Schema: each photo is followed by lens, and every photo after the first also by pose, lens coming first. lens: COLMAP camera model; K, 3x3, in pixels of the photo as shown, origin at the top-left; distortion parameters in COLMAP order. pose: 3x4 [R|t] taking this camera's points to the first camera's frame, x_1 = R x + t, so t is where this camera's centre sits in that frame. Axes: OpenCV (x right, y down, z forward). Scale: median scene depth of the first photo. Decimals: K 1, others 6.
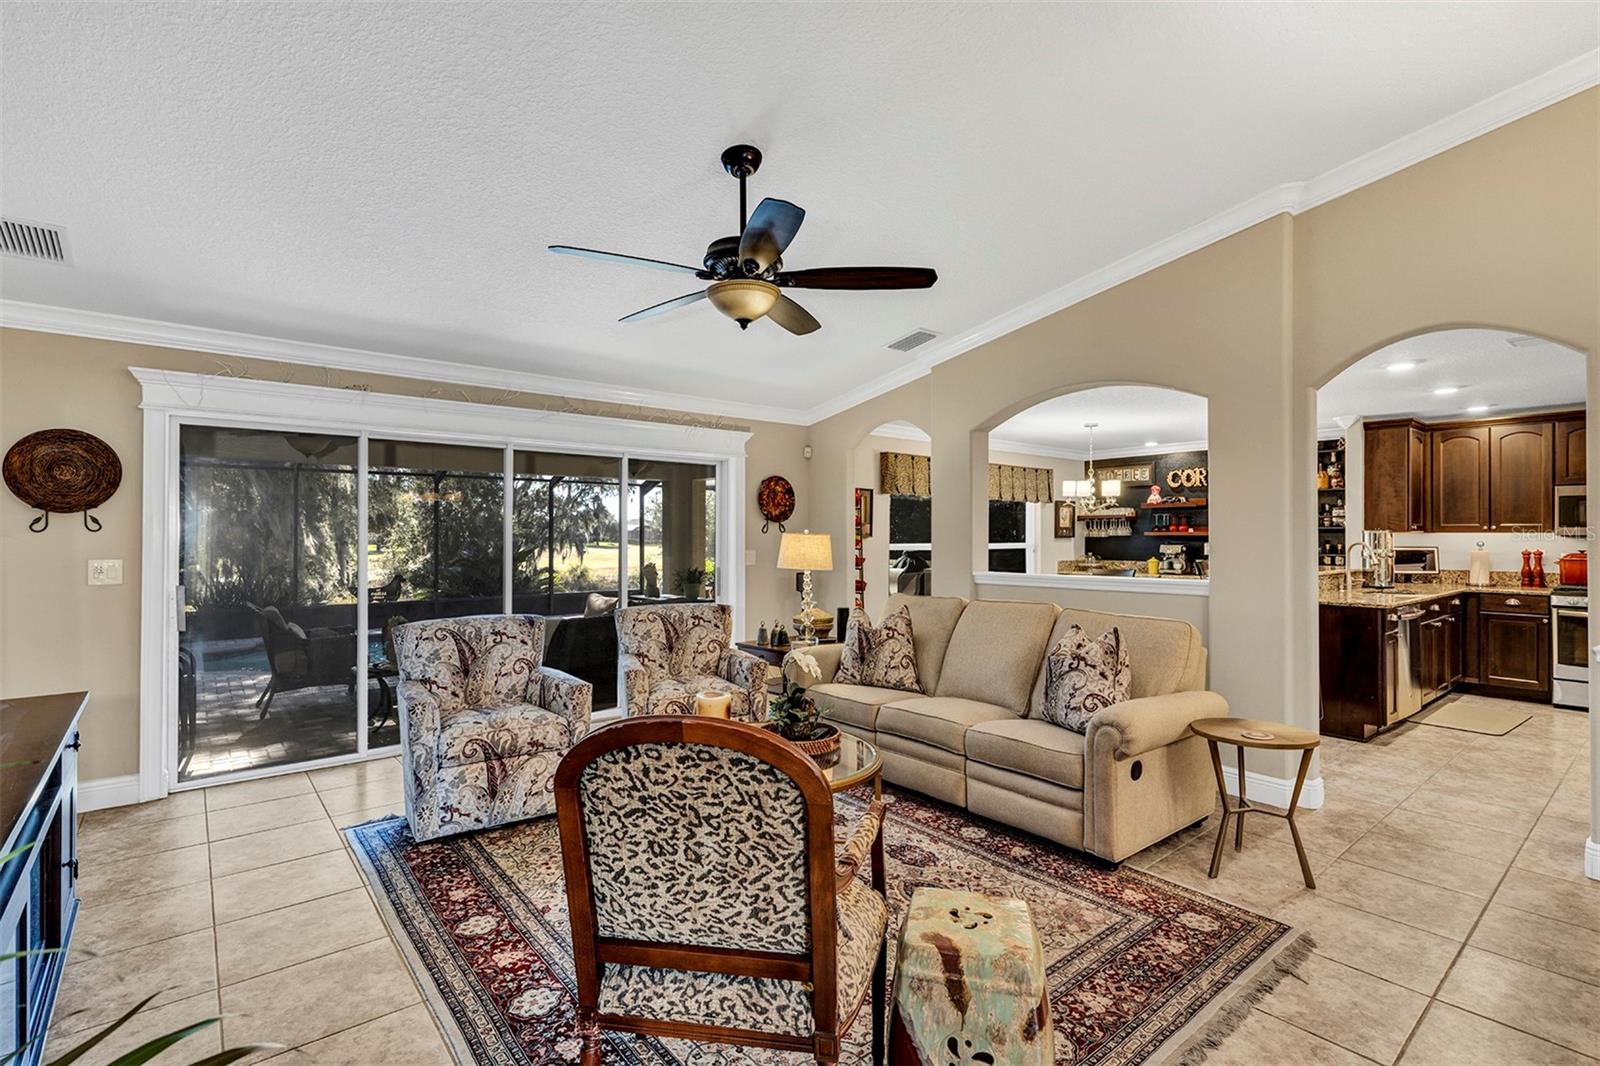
lens RADIAL K [[734.5, 0, 789.8], [0, 734.5, 532.4], [0, 0, 1]] dist [0.012066, 0.000240]
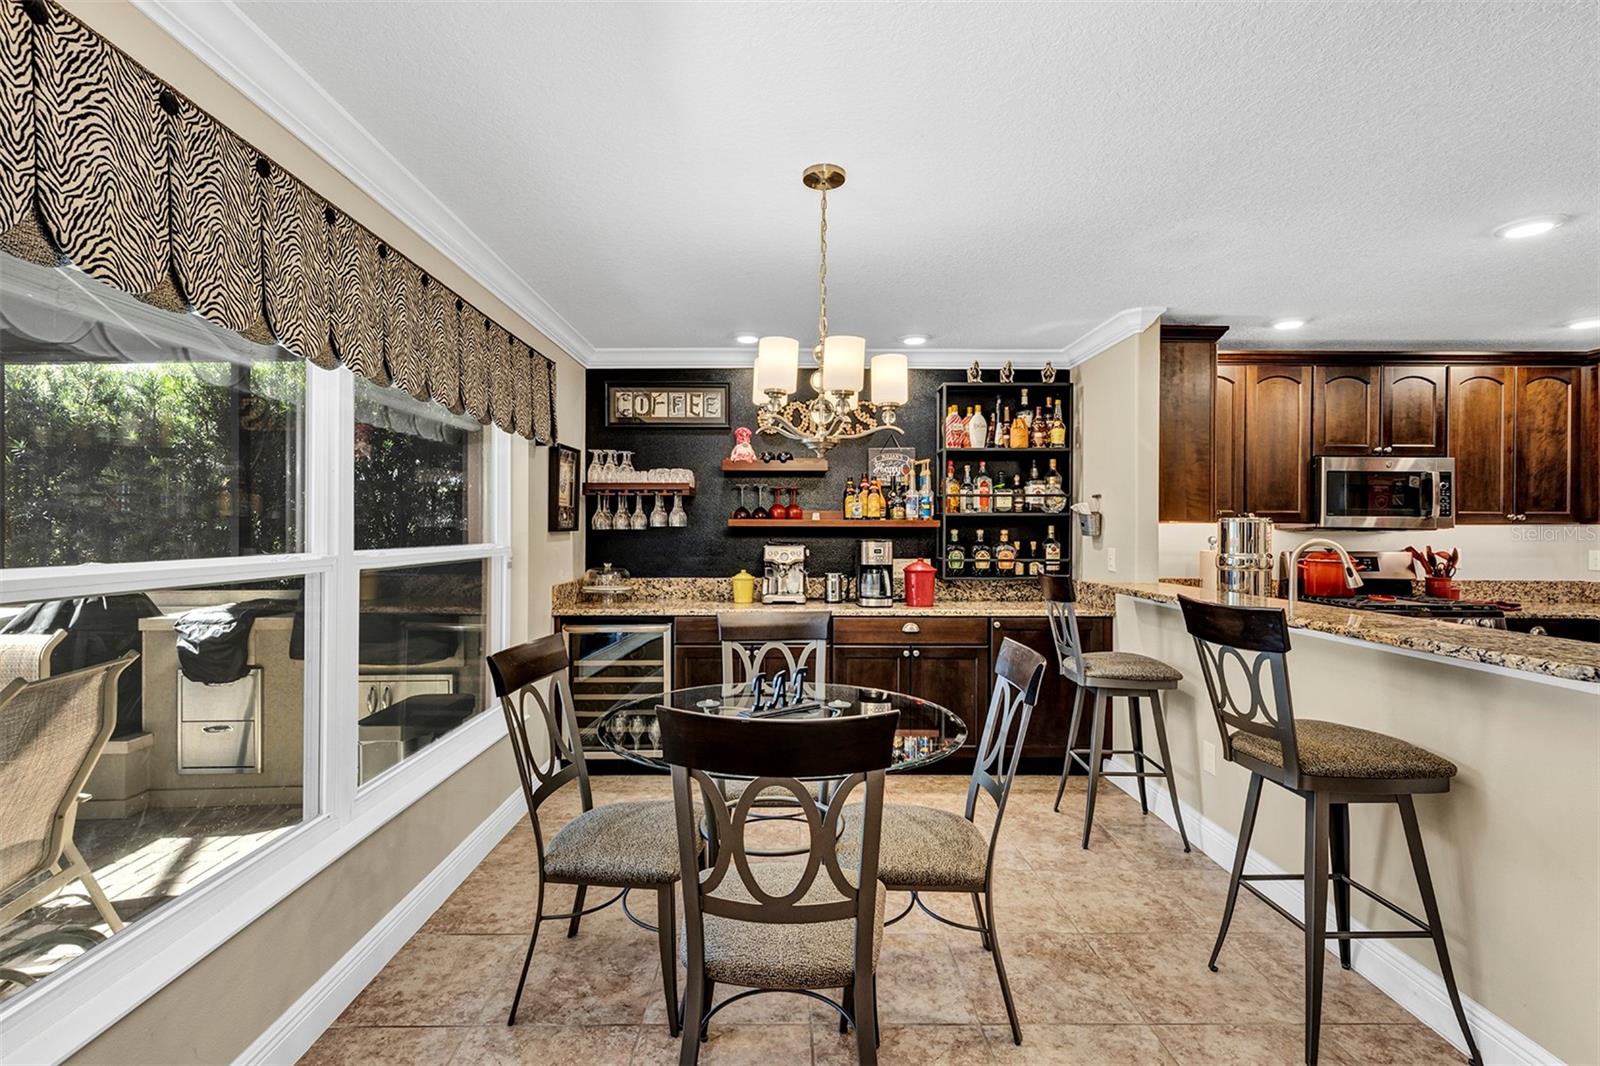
lens RADIAL K [[734.5, 0, 800.4], [0, 734.5, 532.8], [0, 0, 1]] dist [0.012066, 0.000240]
pose [[0.615076, -0.003347, 0.788461, 0.199546], [-0.005023, 0.999954, 0.008163, 0.006554], [-0.788452, -0.008981, 0.615031, 1.042007]]
